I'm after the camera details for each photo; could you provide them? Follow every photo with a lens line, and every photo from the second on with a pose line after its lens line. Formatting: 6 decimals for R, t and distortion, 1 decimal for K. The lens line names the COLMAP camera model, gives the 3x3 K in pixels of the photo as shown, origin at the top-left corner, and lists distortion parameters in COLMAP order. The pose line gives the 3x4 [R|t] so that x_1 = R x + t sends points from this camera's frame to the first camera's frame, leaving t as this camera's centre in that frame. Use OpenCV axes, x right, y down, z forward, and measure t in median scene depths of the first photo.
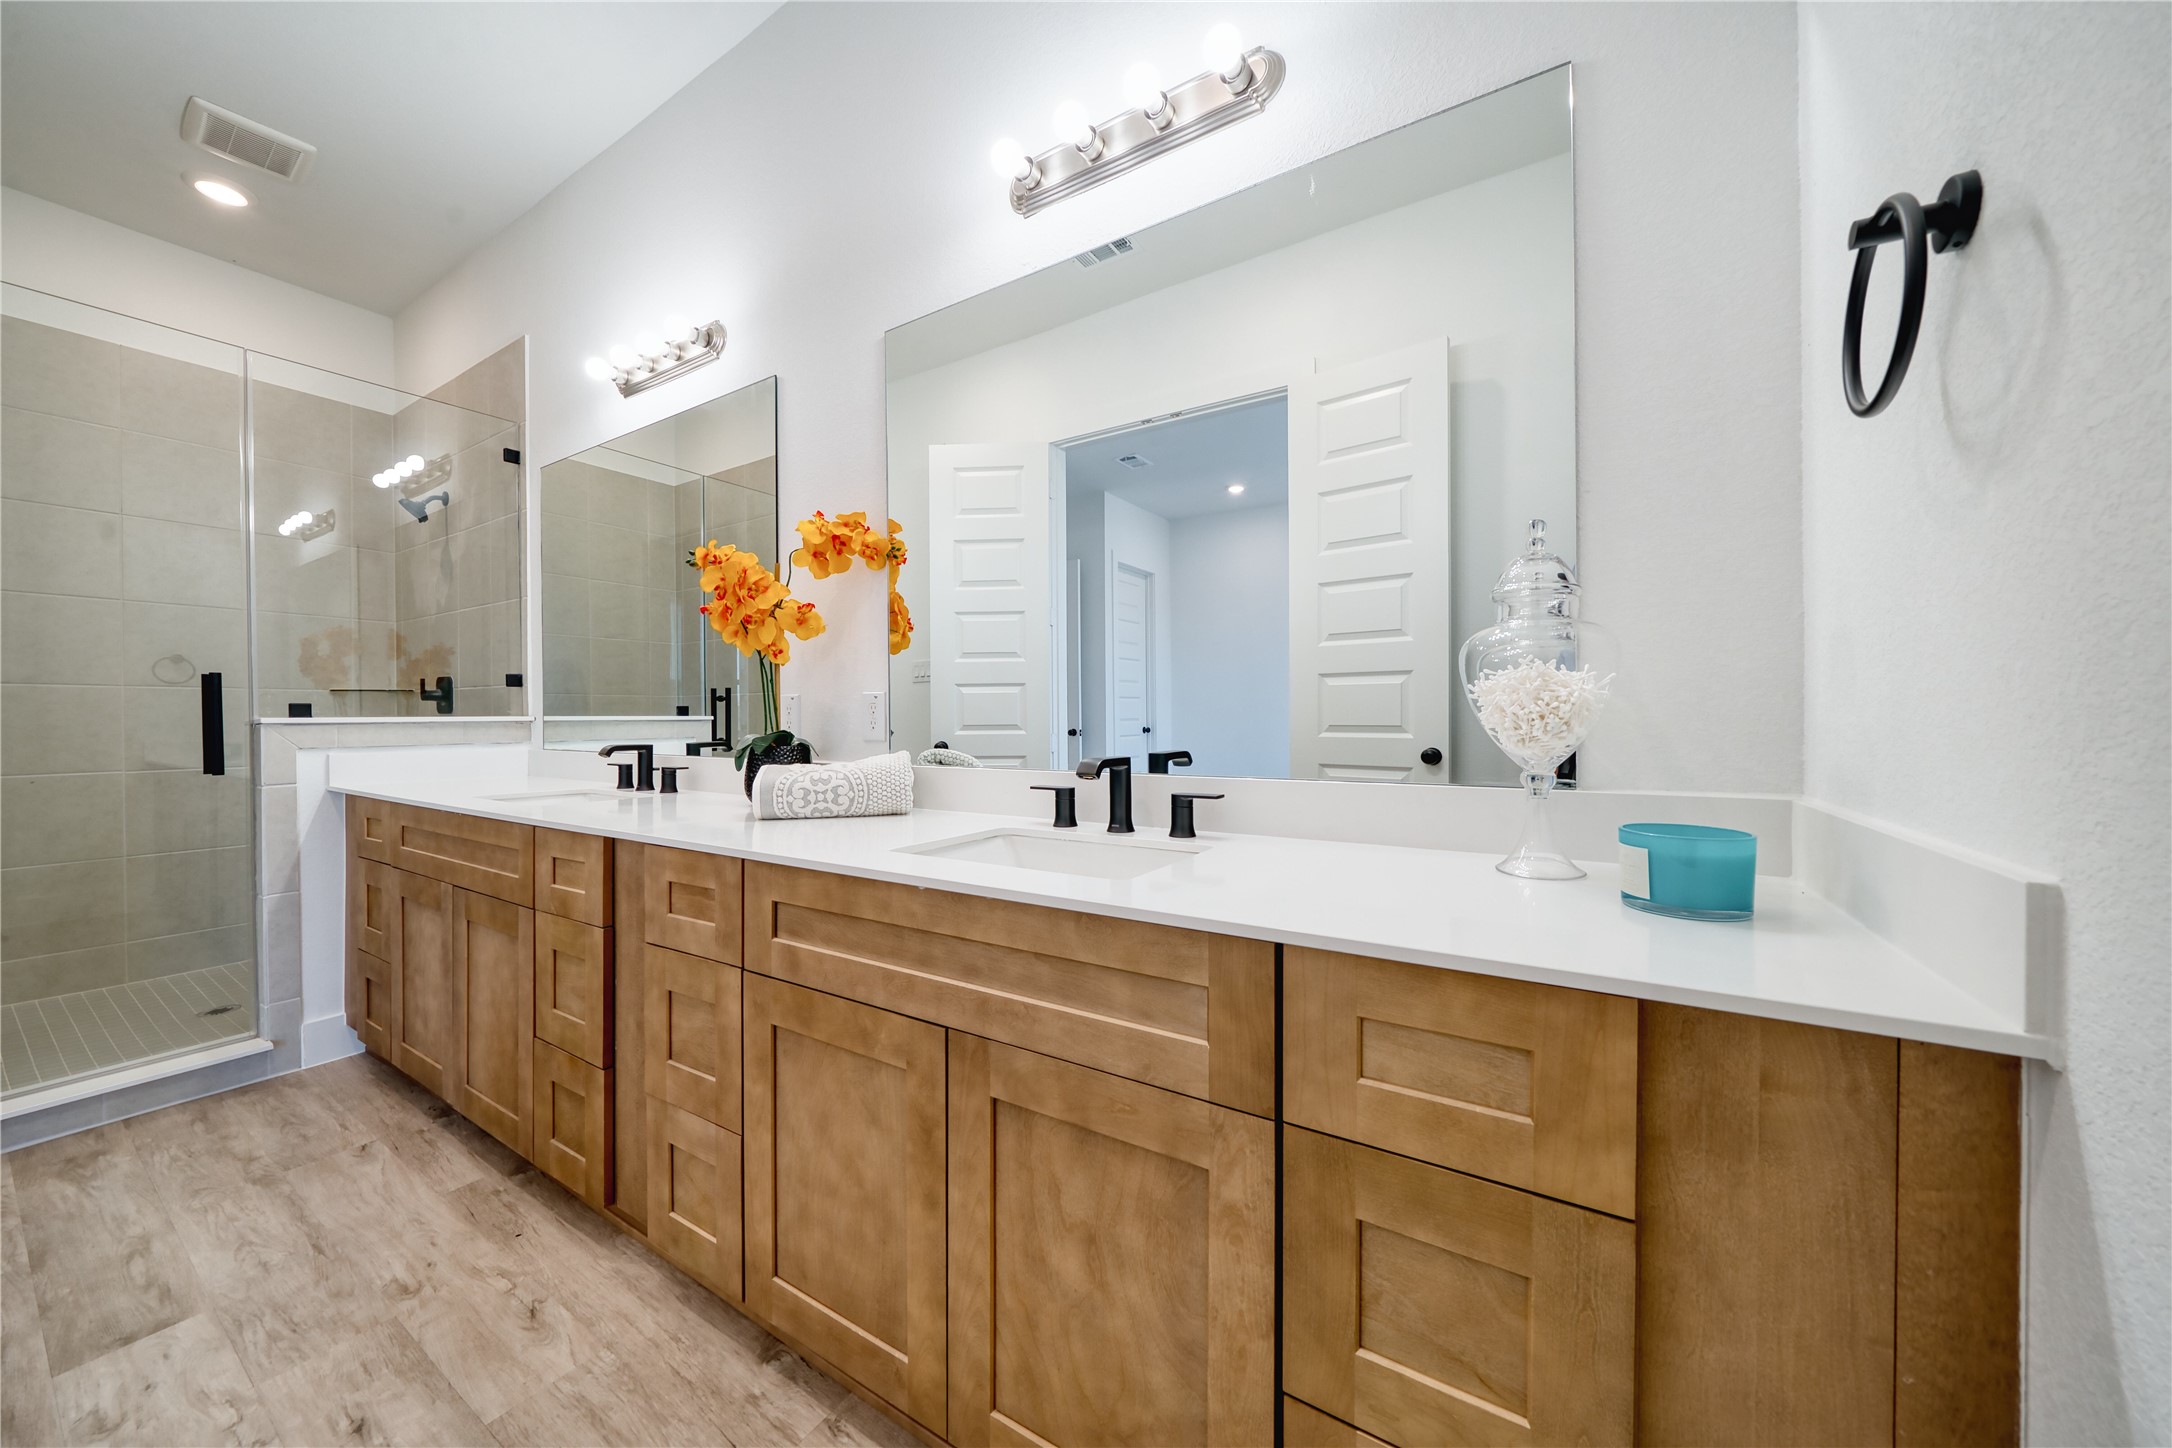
lens RADIAL K [[750.8, 0, 1091.2], [0, 750.8, 720.2], [0, 0, 1]] dist [-0.008457, 0.000548]
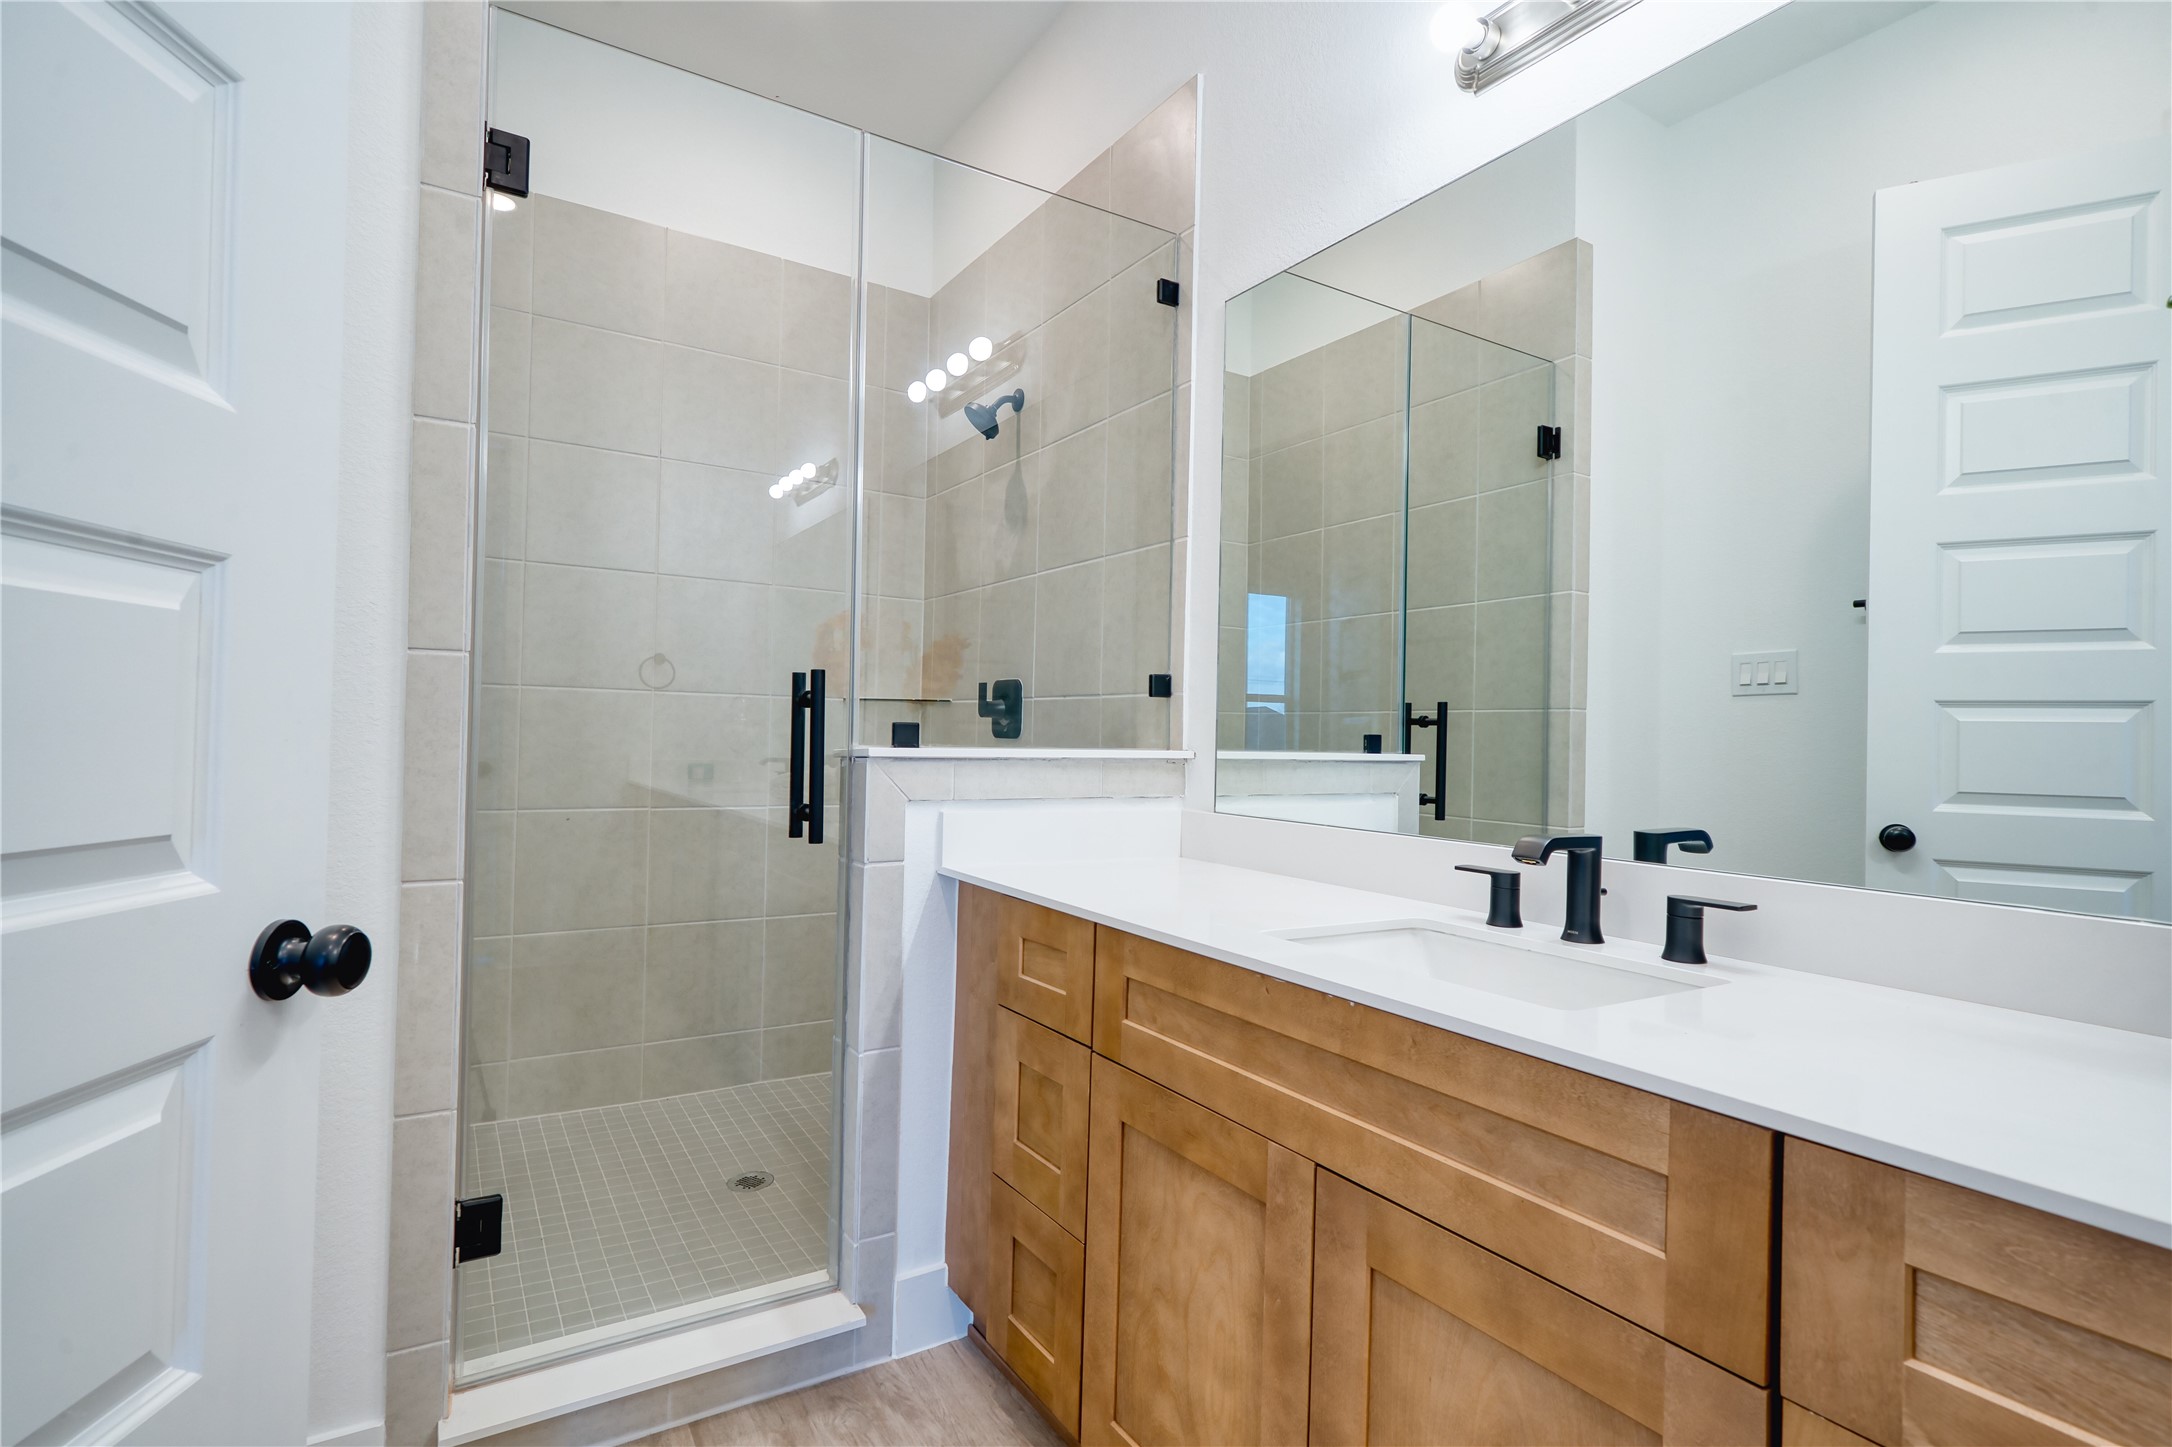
lens RADIAL K [[1053.3, 0, 1087.3], [0, 1053.3, 726.9], [0, 0, 1]] dist [0.001261, -0.000884]
pose [[0.895700, 0.020214, -0.444198, -0.468612], [-0.029317, 0.999477, -0.013633, -0.010027], [0.443691, 0.025234, 0.895825, 0.263661]]
